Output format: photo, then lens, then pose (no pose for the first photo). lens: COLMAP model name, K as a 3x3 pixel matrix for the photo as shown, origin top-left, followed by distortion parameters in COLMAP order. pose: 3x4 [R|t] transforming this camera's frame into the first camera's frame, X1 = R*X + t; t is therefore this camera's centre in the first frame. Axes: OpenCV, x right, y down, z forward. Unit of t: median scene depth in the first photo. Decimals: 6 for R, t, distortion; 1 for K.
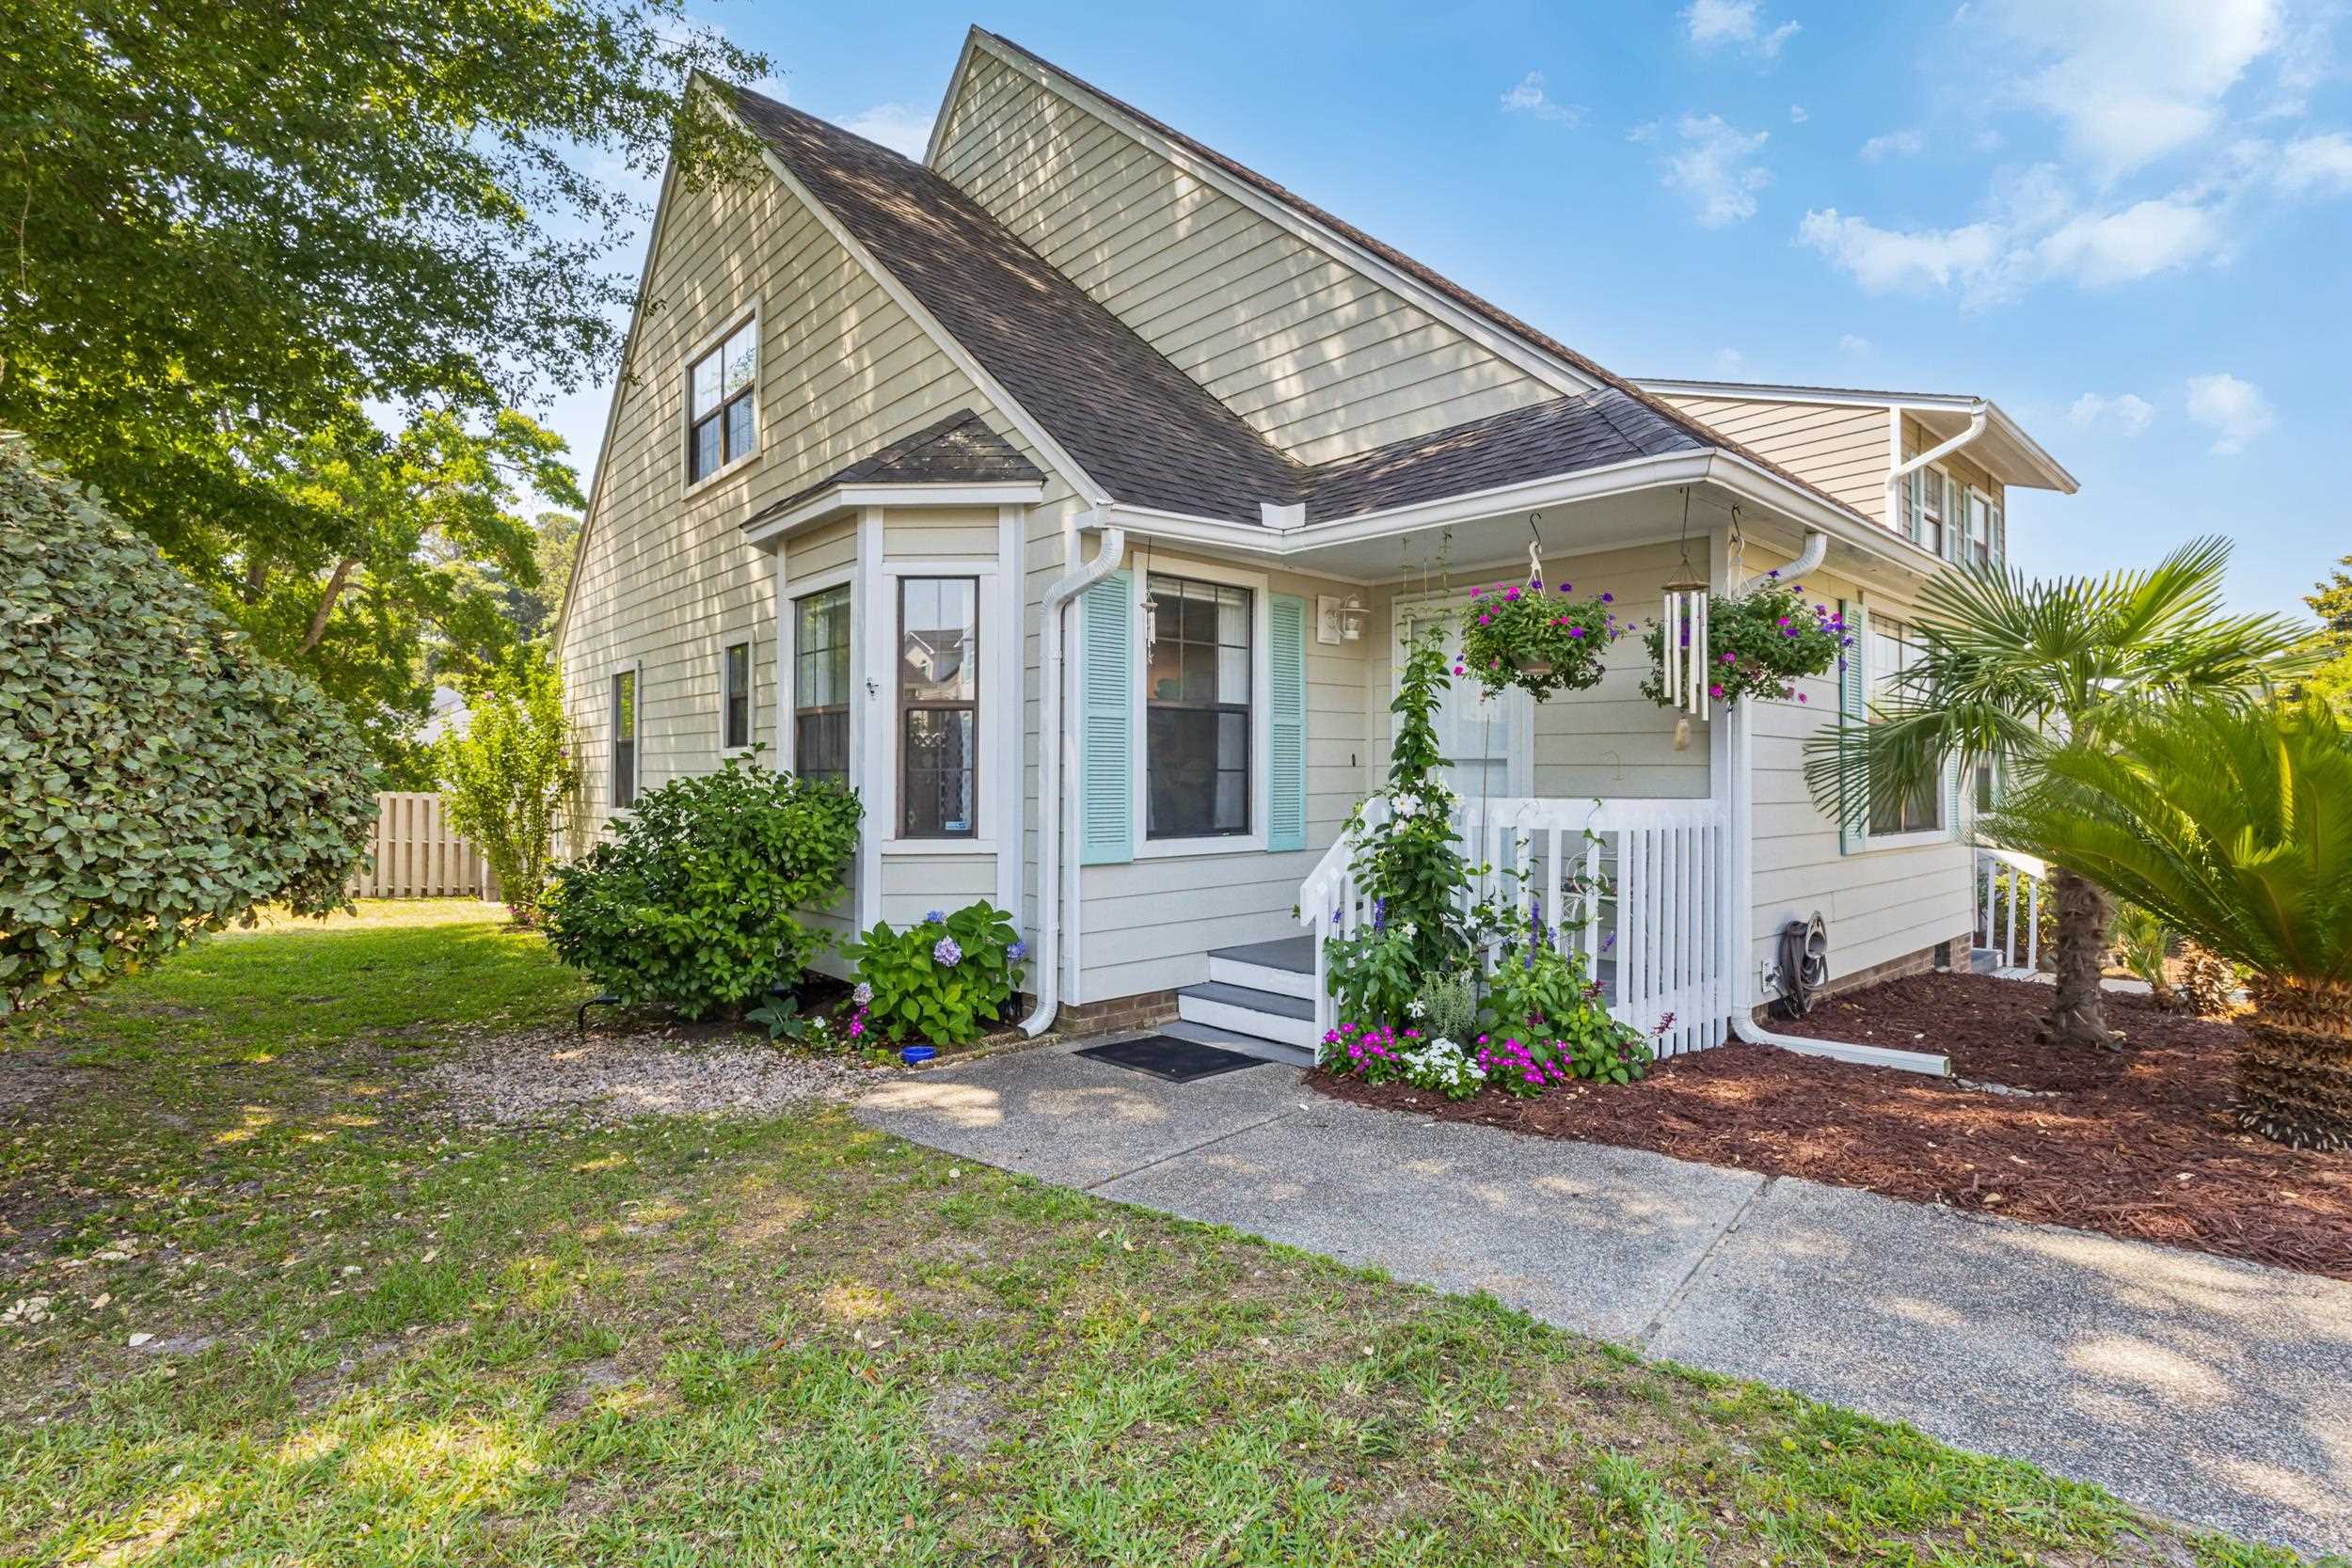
lens RADIAL K [[1095.7, 0, 1156.8], [0, 1095.7, 776.4], [0, 0, 1]] dist [0.002419, 0.001011]
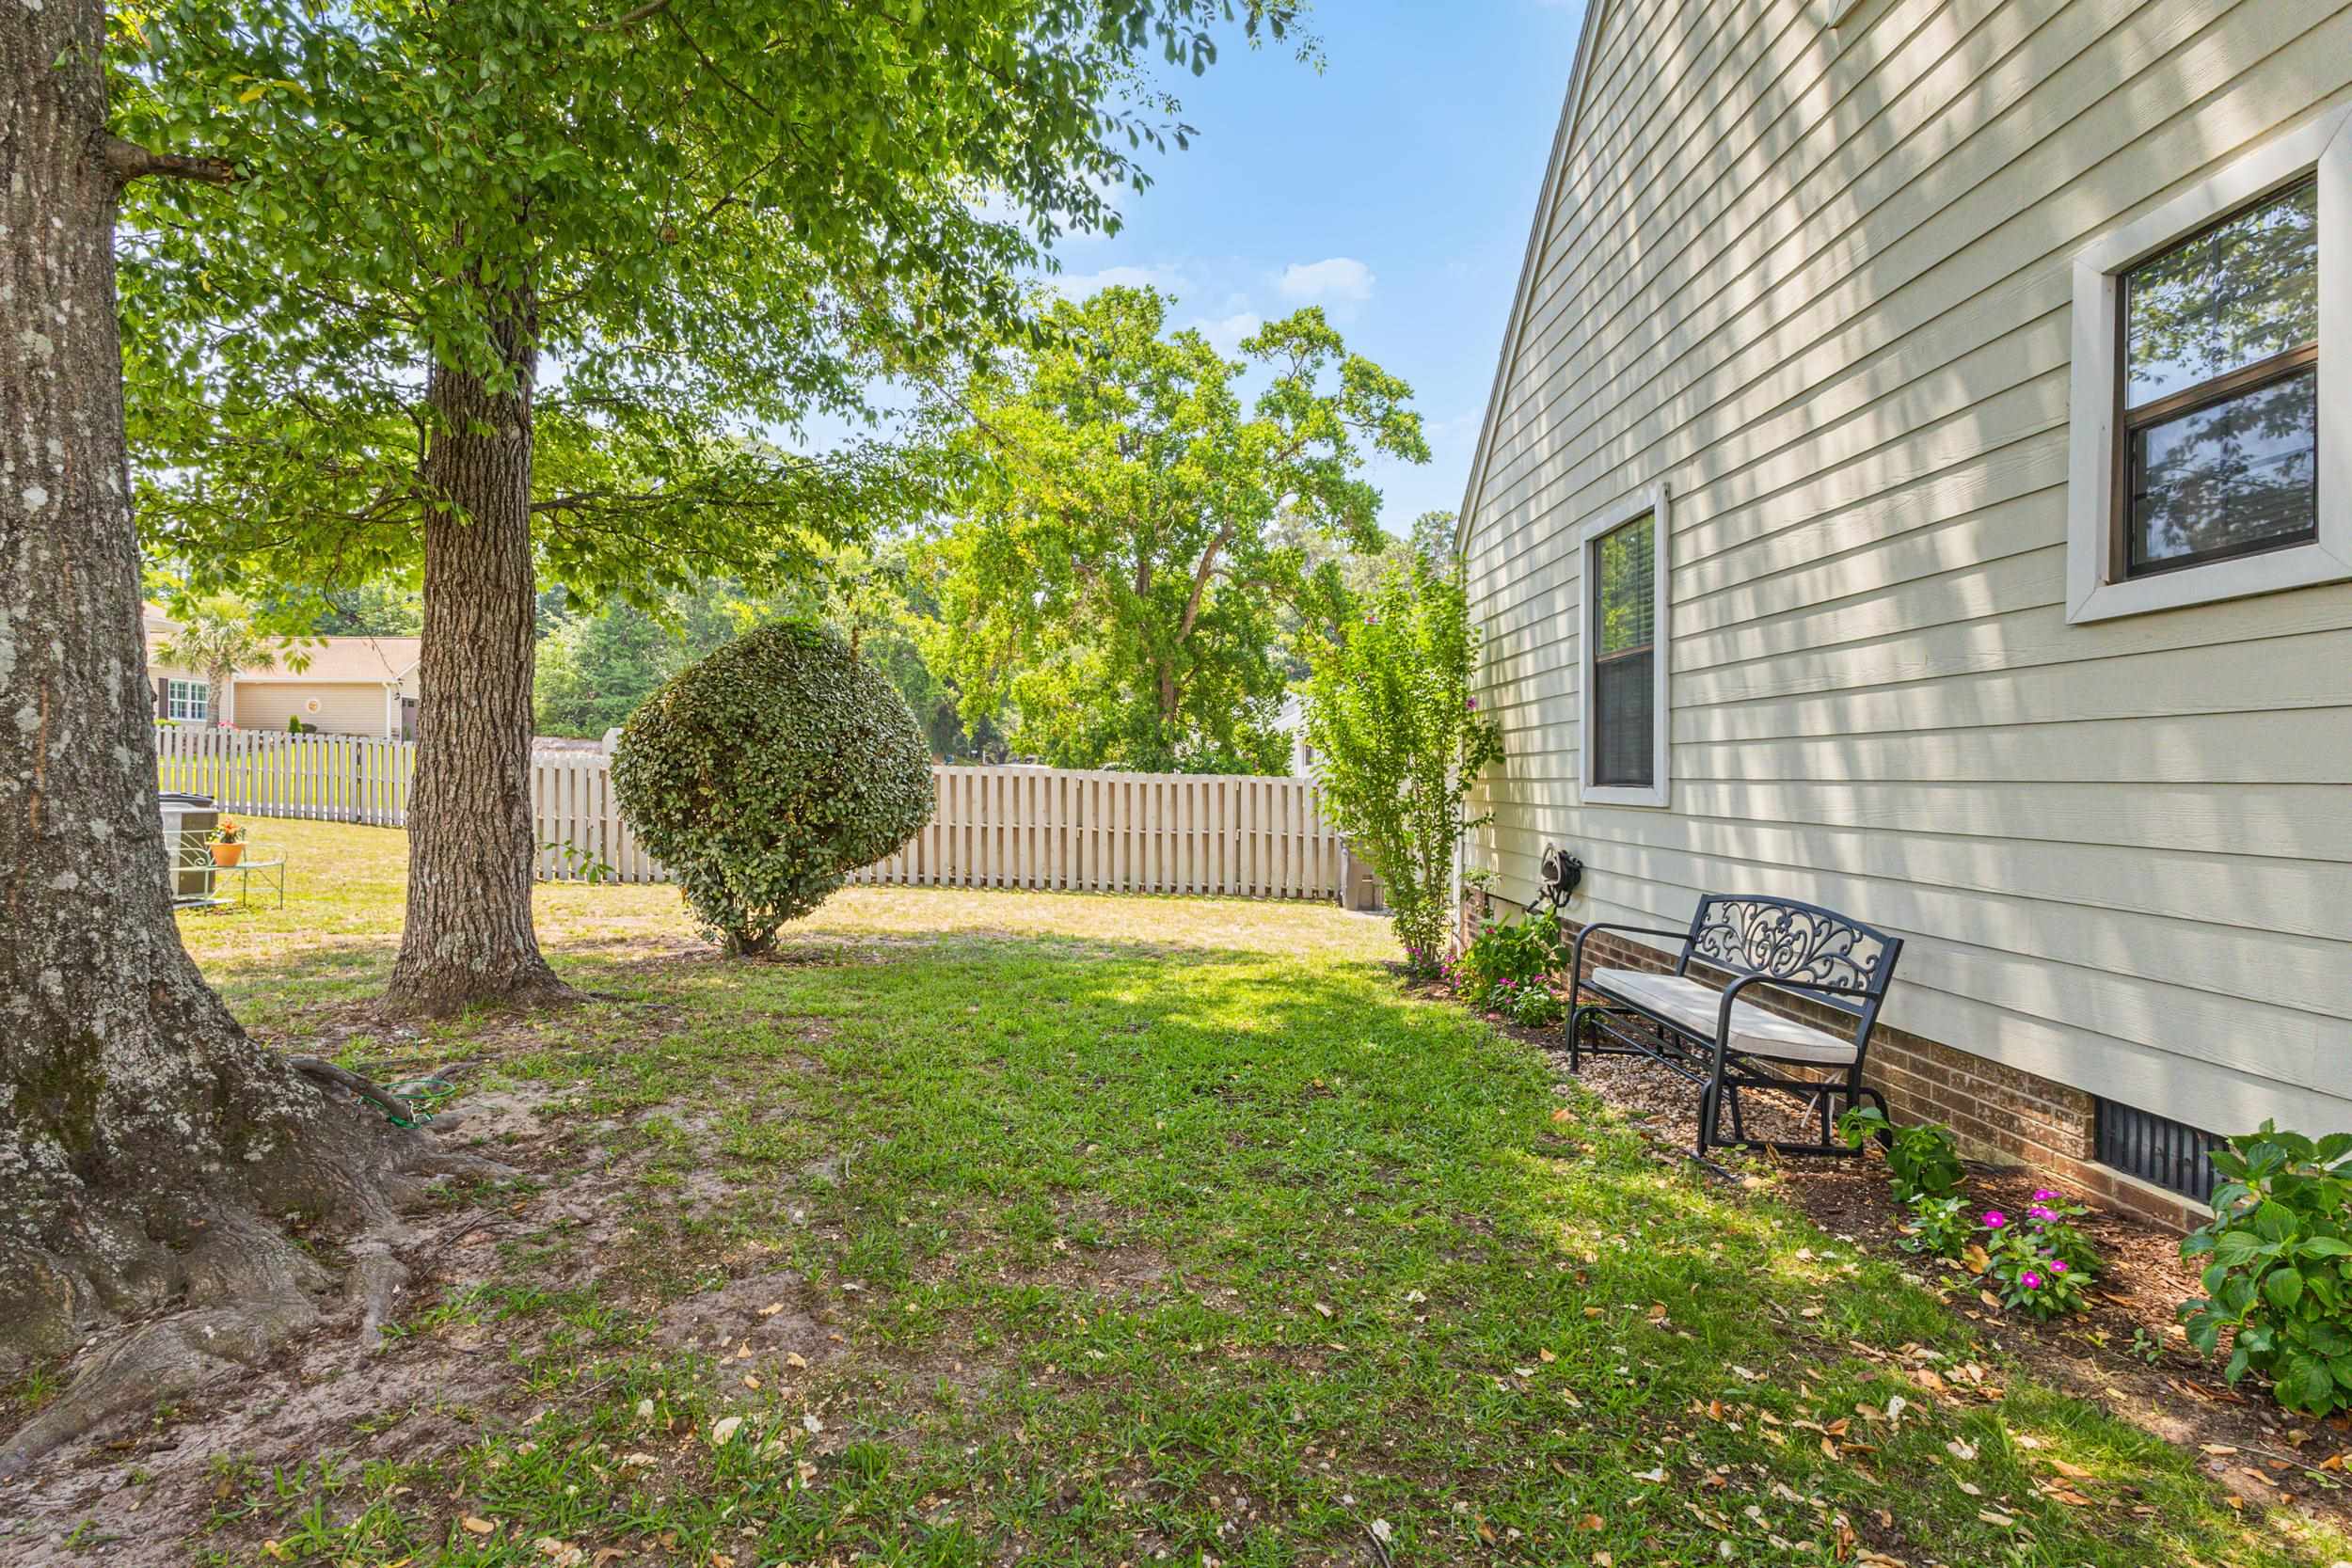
lens RADIAL K [[1095.7, 0, 1171.7], [0, 1095.7, 780.6], [0, 0, 1]] dist [0.002419, 0.001011]
pose [[0.775727, -0.002175, -0.631065, -0.137837], [0.007606, 0.999954, 0.005903, 0.009261], [0.631023, -0.009379, 0.775708, 0.200369]]
